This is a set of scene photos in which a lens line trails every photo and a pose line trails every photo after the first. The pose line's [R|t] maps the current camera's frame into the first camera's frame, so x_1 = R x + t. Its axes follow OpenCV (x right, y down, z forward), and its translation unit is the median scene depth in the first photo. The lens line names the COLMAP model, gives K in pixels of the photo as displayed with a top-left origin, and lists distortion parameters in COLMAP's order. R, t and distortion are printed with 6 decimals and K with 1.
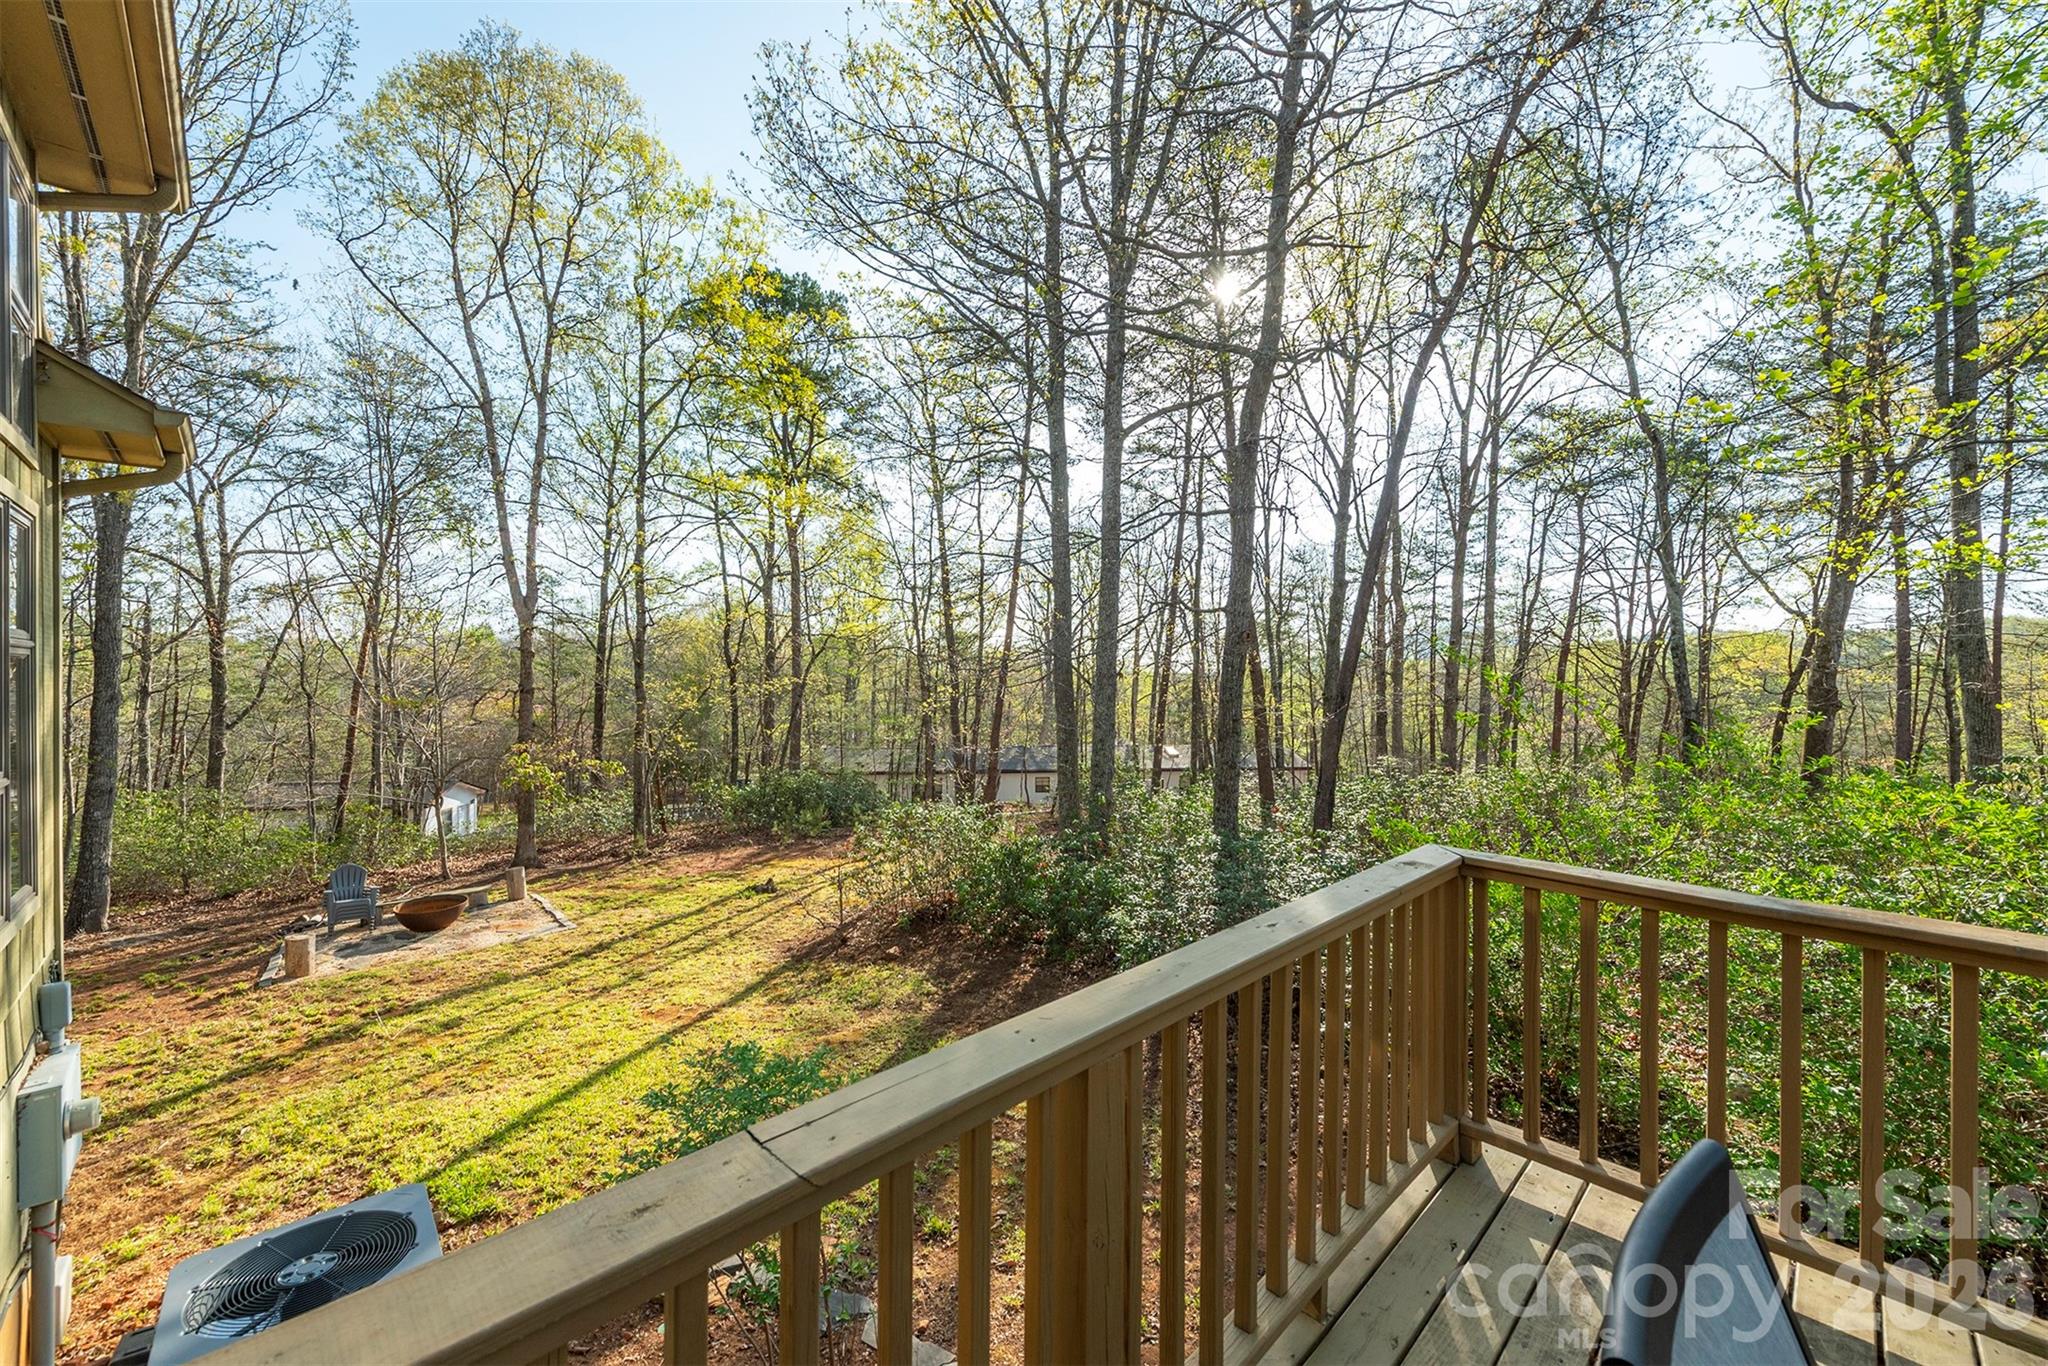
lens RADIAL K [[801.0, 0, 1015.2], [0, 801.0, 674.6], [0, 0, 1]] dist [0.011468, -0.002210]
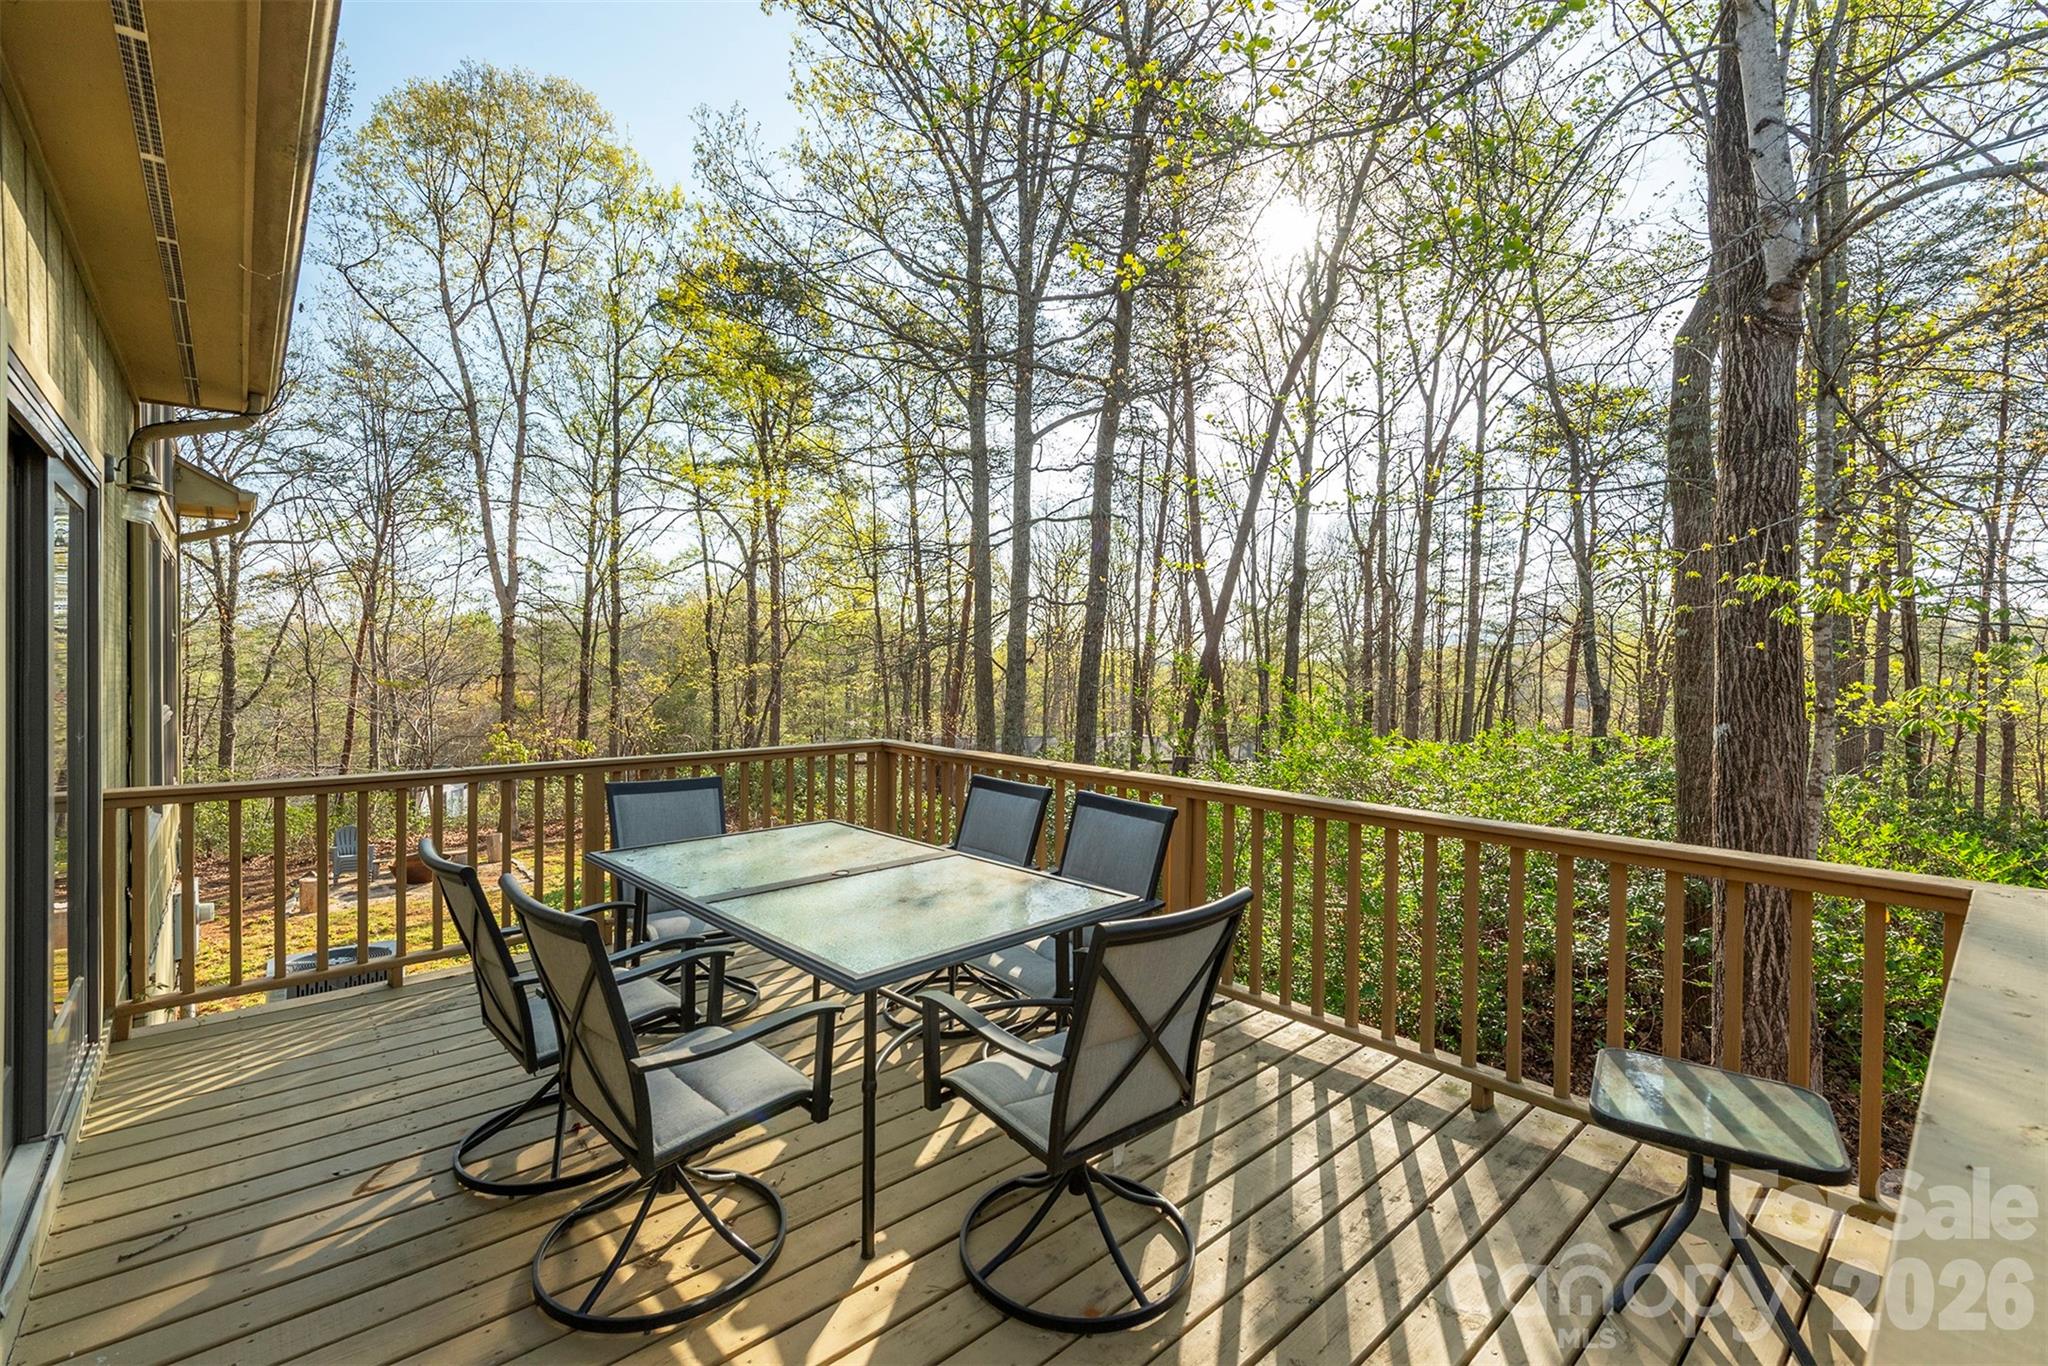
lens RADIAL K [[887.3, 0, 1007.1], [0, 887.3, 672.3], [0, 0, 1]] dist [0.012451, -0.002407]
pose [[0.998561, 0.003275, -0.053528, 0.089914], [-0.002728, 0.999943, 0.010289, 0.001656], [0.053558, -0.010129, 0.998513, -0.111557]]
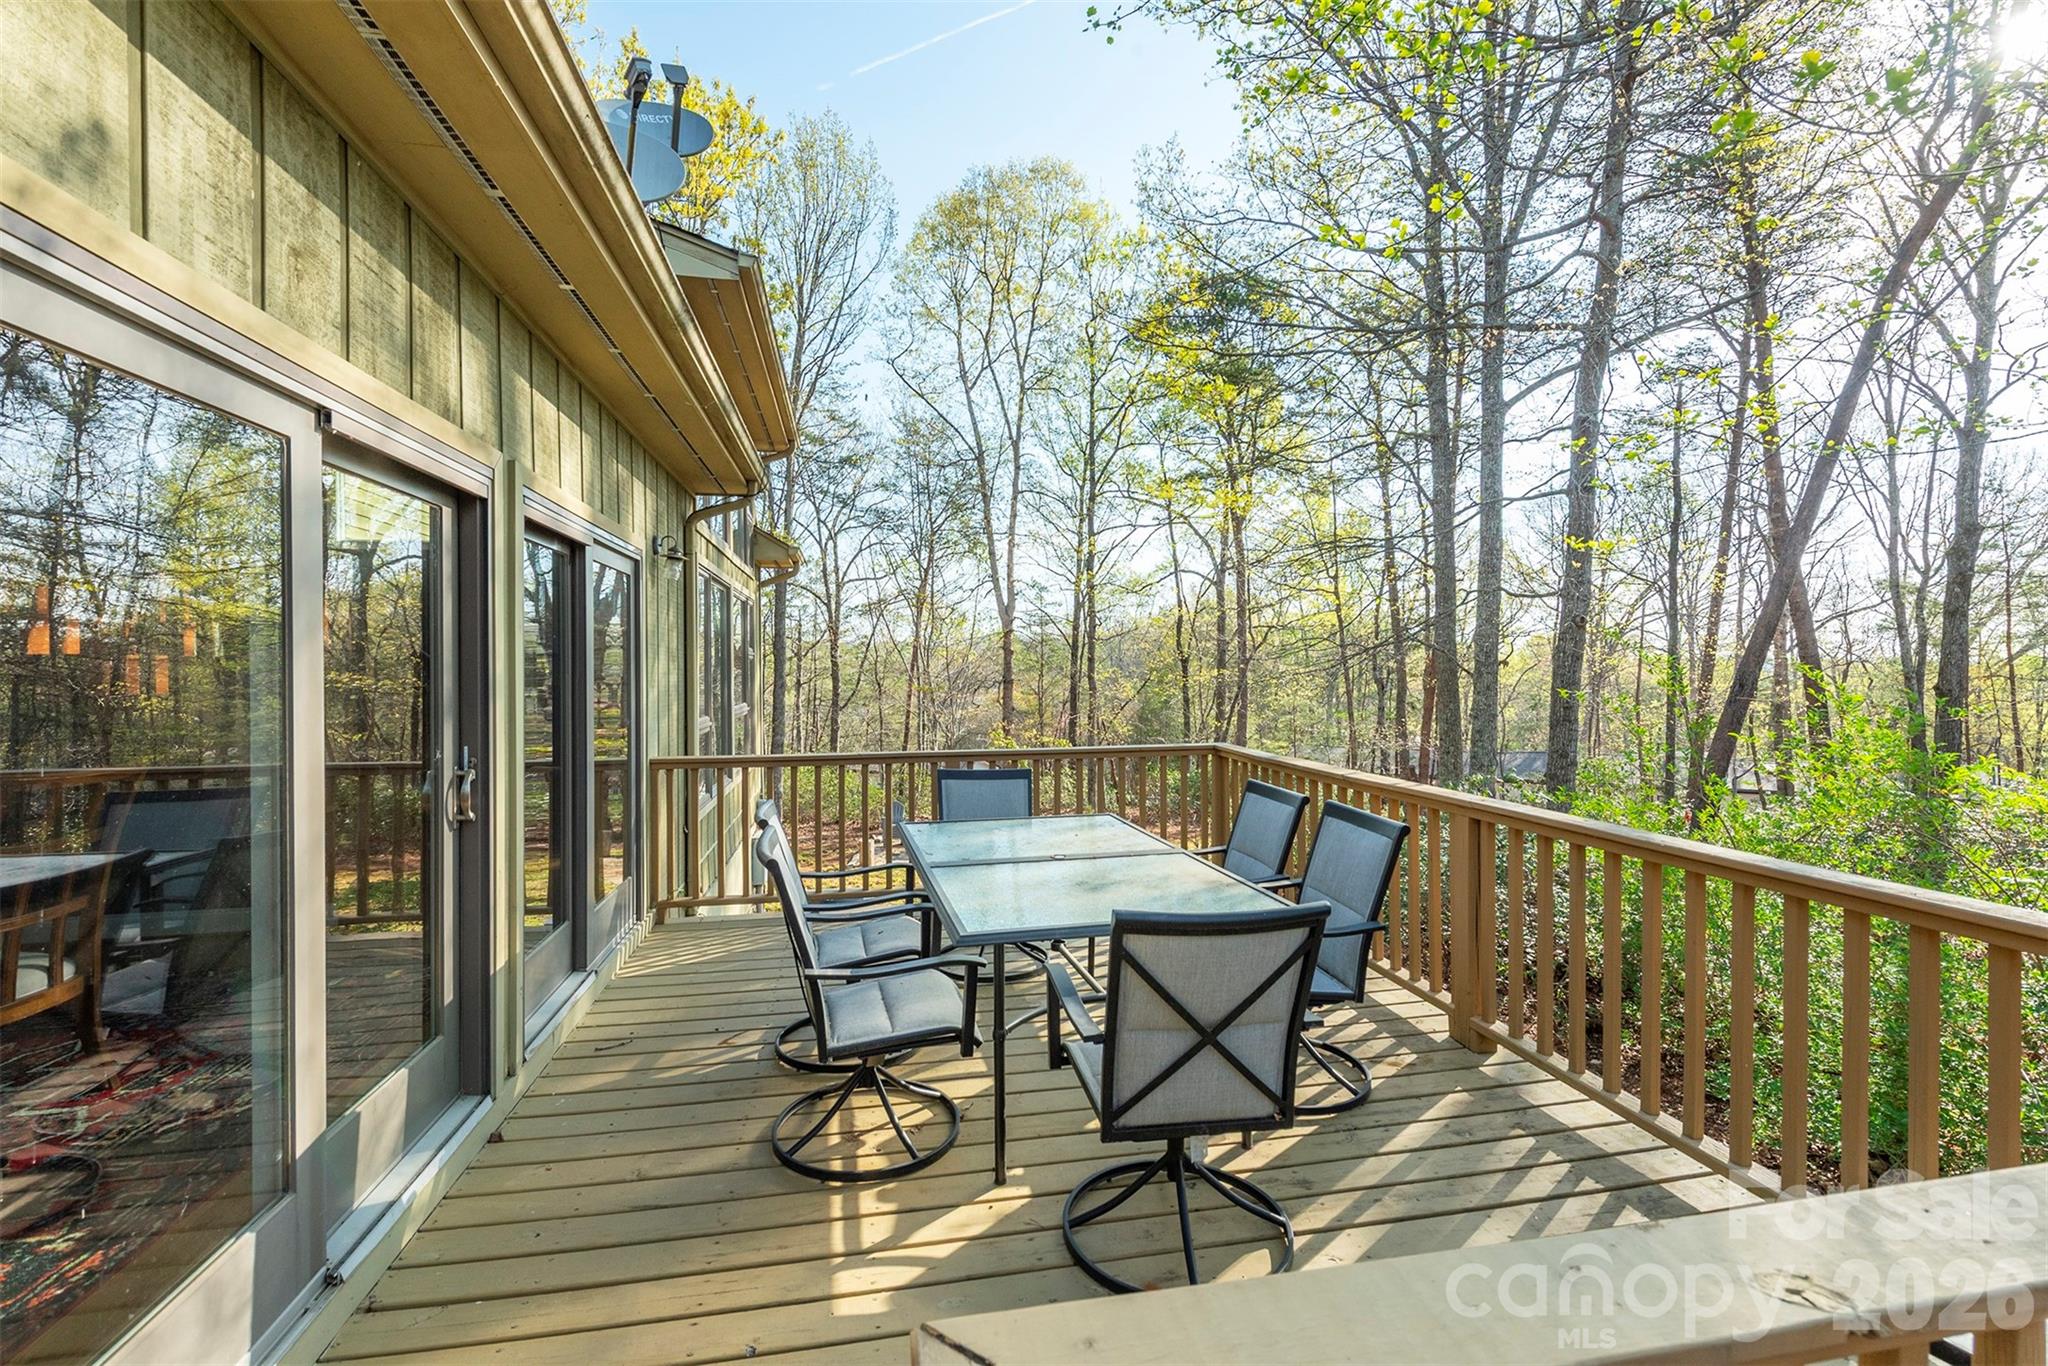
lens RADIAL K [[887.3, 0, 1013.6], [0, 887.3, 680.4], [0, 0, 1]] dist [0.012451, -0.002407]
pose [[0.832374, -0.000959, -0.554214, 0.125066], [0.008790, 0.999896, 0.011471, 0.001756], [0.554145, -0.014420, 0.832295, -0.108280]]
